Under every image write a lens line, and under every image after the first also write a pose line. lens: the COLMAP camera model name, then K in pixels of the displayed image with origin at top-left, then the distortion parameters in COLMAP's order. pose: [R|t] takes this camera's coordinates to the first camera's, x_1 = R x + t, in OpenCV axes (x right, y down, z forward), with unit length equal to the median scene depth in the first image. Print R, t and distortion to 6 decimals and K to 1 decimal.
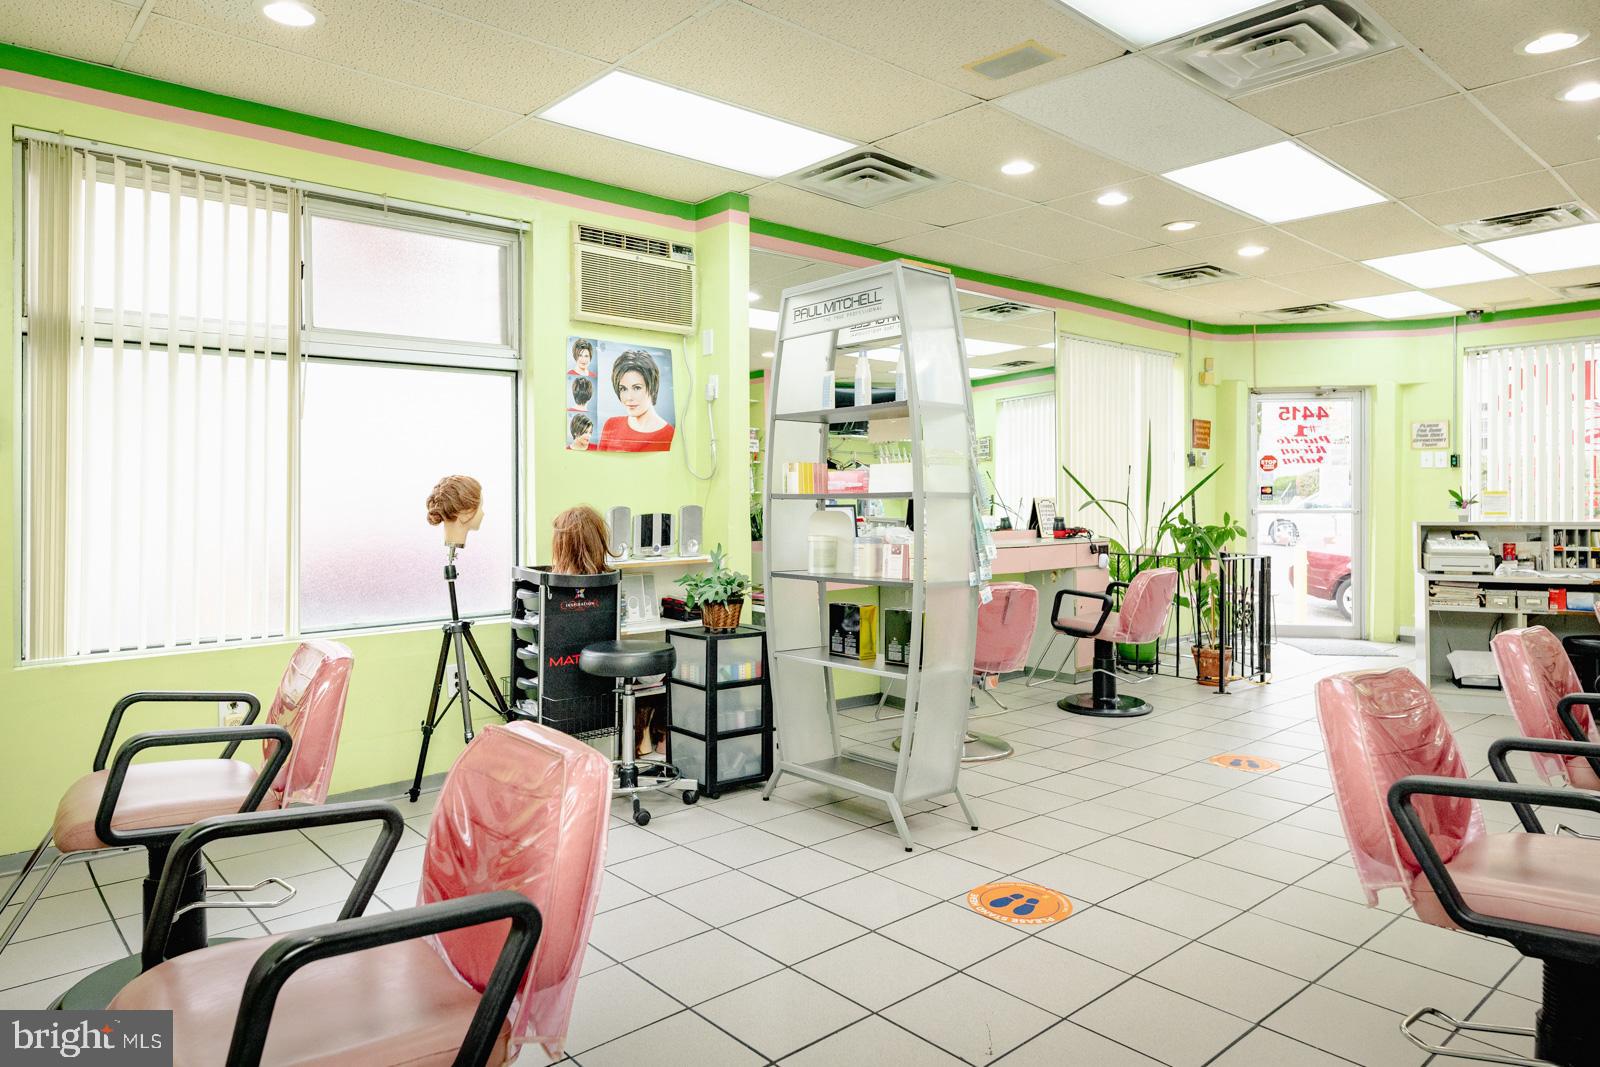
lens RADIAL K [[962.2, 0, 802.4], [0, 962.2, 493.8], [0, 0, 1]] dist [0.000103, -0.000702]
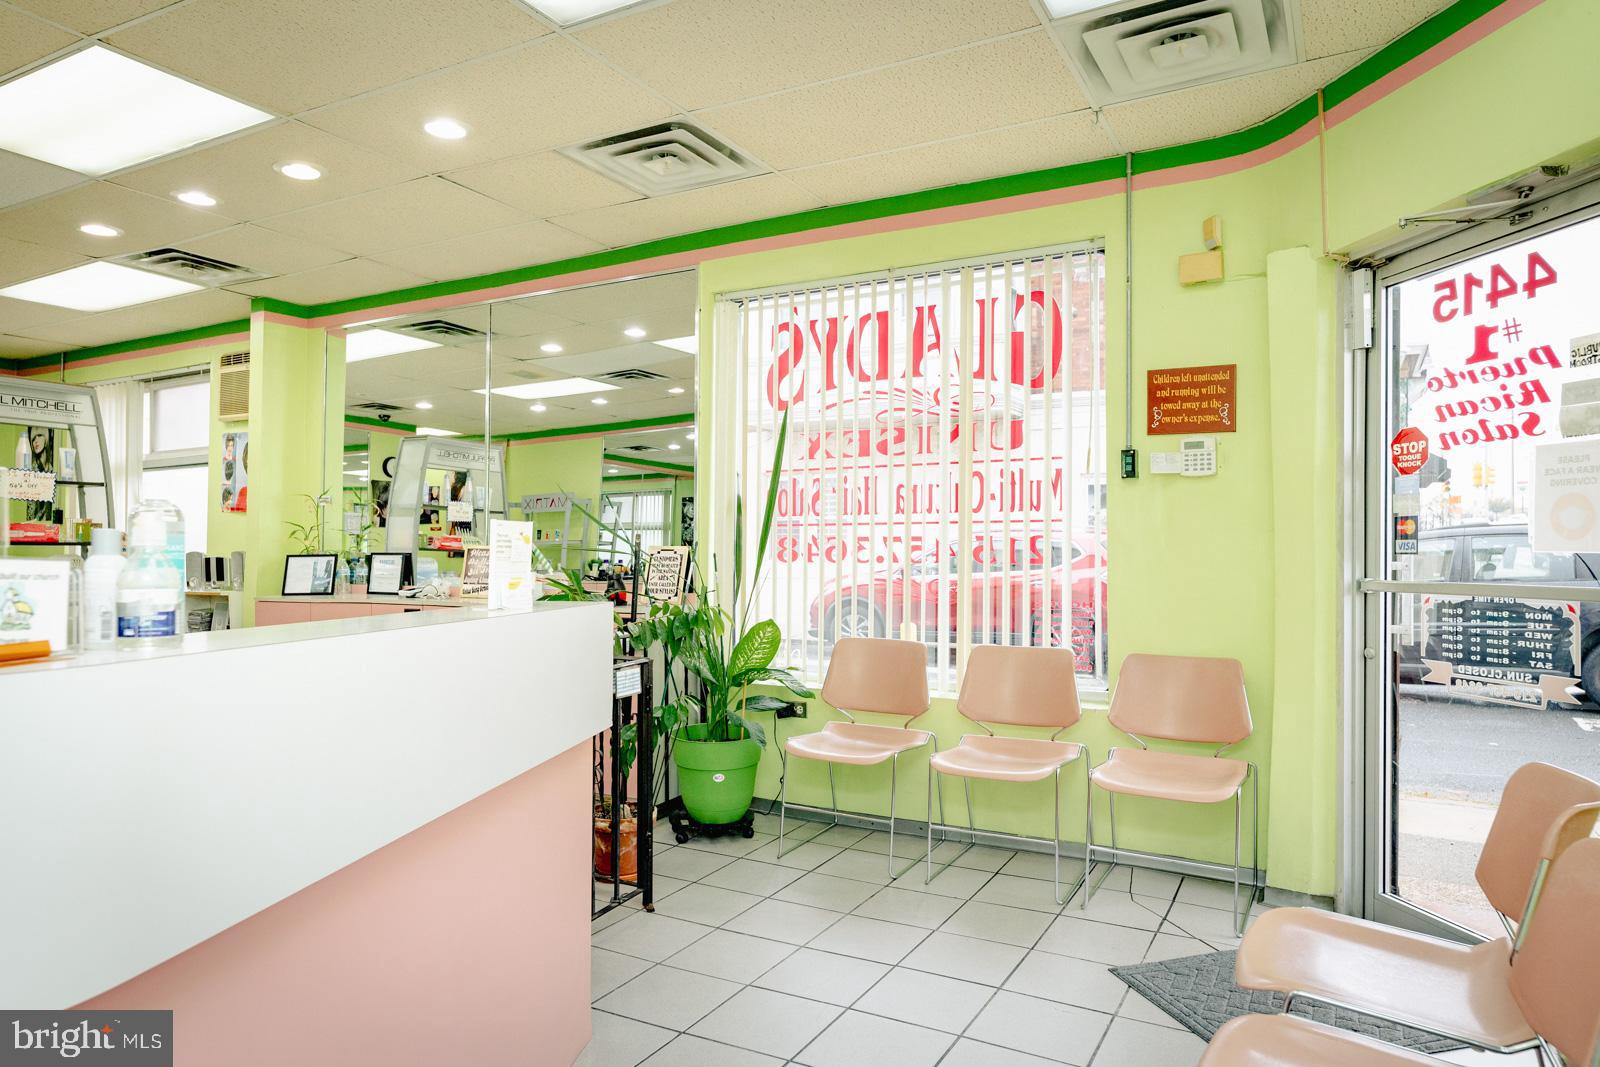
lens RADIAL K [[953.6, 0, 798.6], [0, 953.6, 545.4], [0, 0, 1]] dist [-0.007751, -0.003943]
pose [[0.370553, 0.002911, -0.928807, 1.395133], [0.005039, 0.999974, 0.005144, 0.001238], [0.928798, -0.006586, 0.370529, 1.261334]]
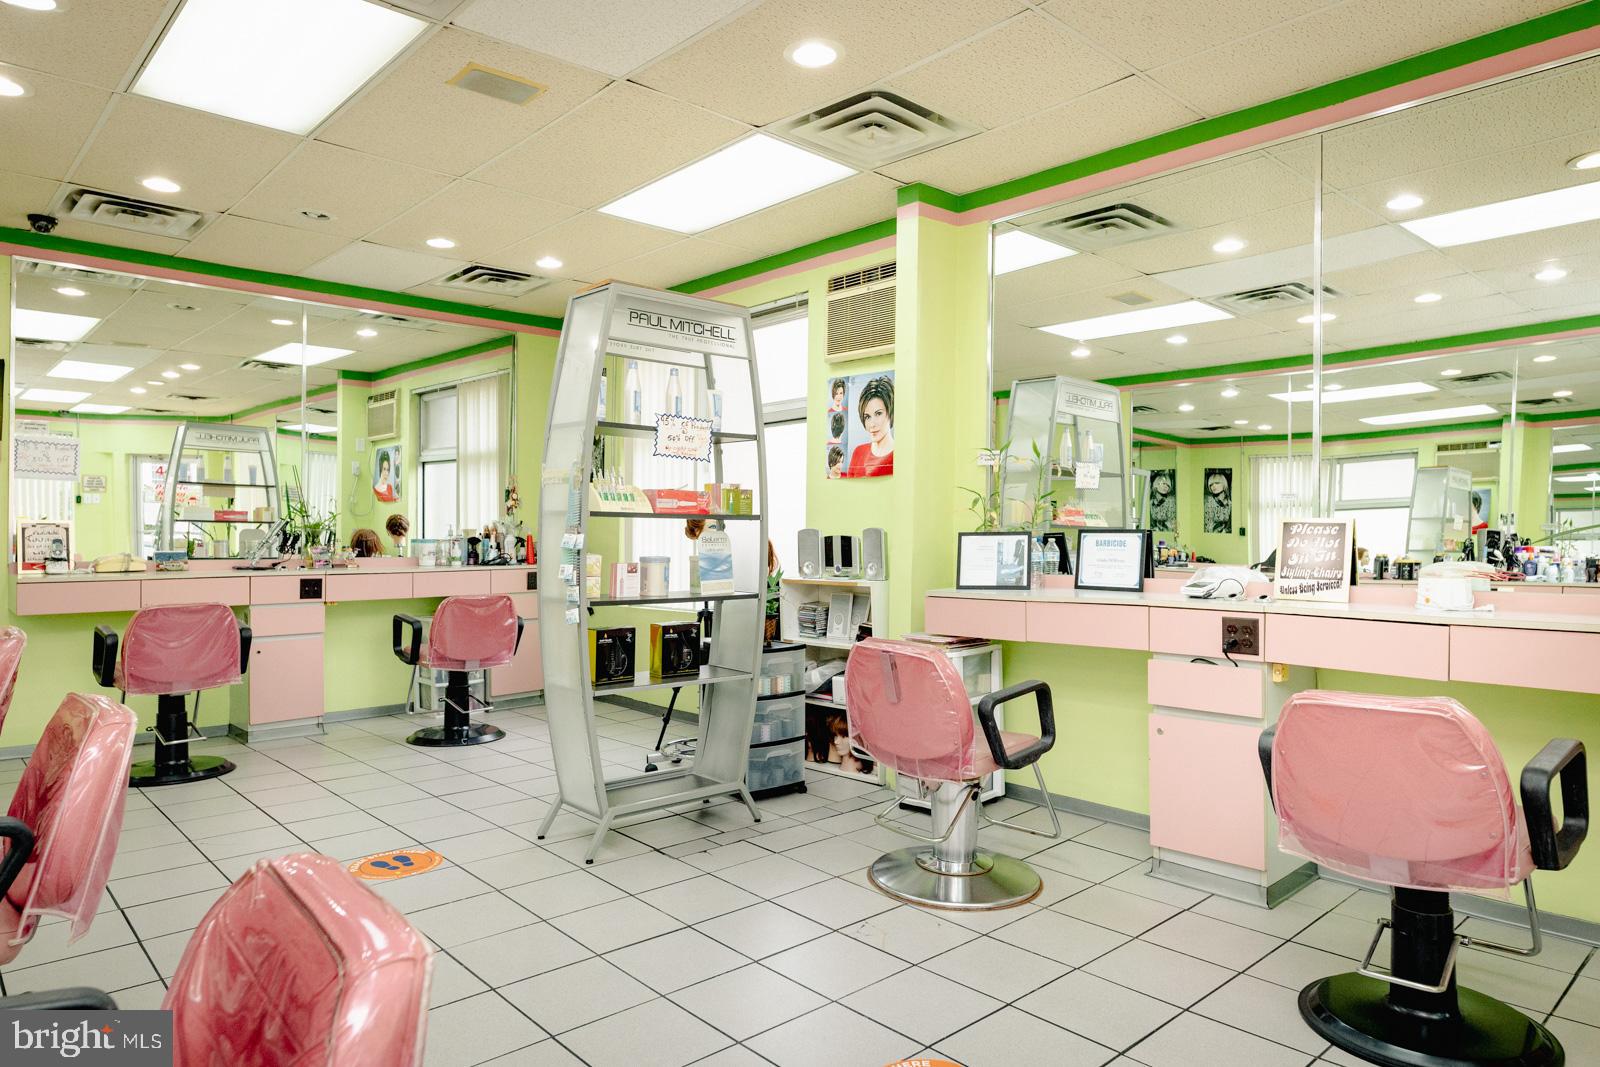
lens RADIAL K [[969.6, 0, 800.0], [0, 969.6, 533.5], [0, 0, 1]] dist [-0.001149, 0.002832]
pose [[0.038919, 0.008489, -0.999206, 0.895534], [0.006991, 0.999937, 0.008768, 0.008590], [0.999218, -0.007326, 0.038858, 0.911307]]
